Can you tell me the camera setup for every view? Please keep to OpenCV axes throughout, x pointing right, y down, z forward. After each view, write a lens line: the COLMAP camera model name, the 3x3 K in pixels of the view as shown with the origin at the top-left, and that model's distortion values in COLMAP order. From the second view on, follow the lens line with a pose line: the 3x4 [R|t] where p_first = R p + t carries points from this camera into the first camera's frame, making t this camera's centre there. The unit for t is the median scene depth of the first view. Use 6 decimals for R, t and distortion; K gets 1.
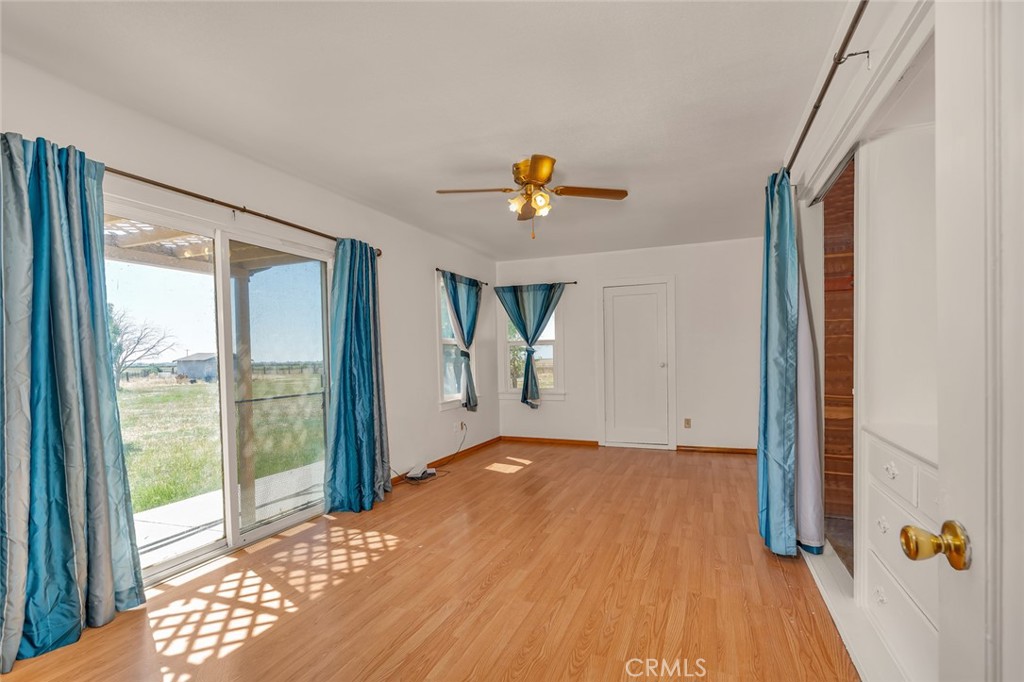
lens RADIAL K [[470.4, 0, 514.3], [0, 470.4, 384.5], [0, 0, 1]] dist [0.001471, 0.000189]
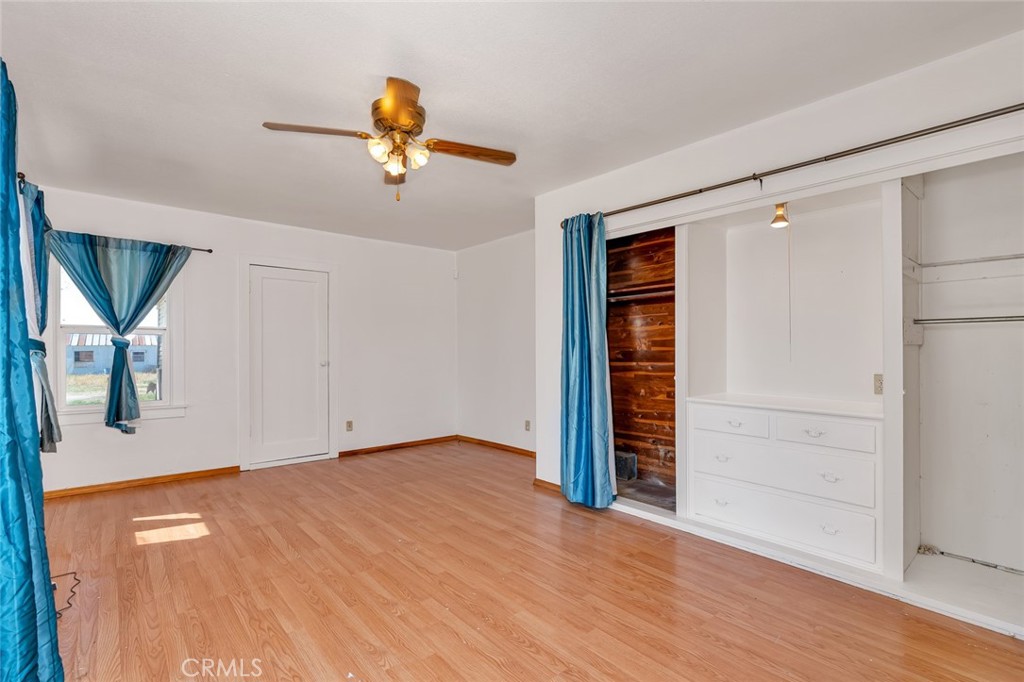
lens RADIAL K [[478.8, 0, 522.3], [0, 478.8, 348.7], [0, 0, 1]] dist [-0.003155, 0.000036]
pose [[0.458892, 0.019026, 0.888288, -0.625147], [0.046015, 0.997920, -0.045146, -0.021711], [-0.887300, 0.061592, 0.457062, 0.506302]]
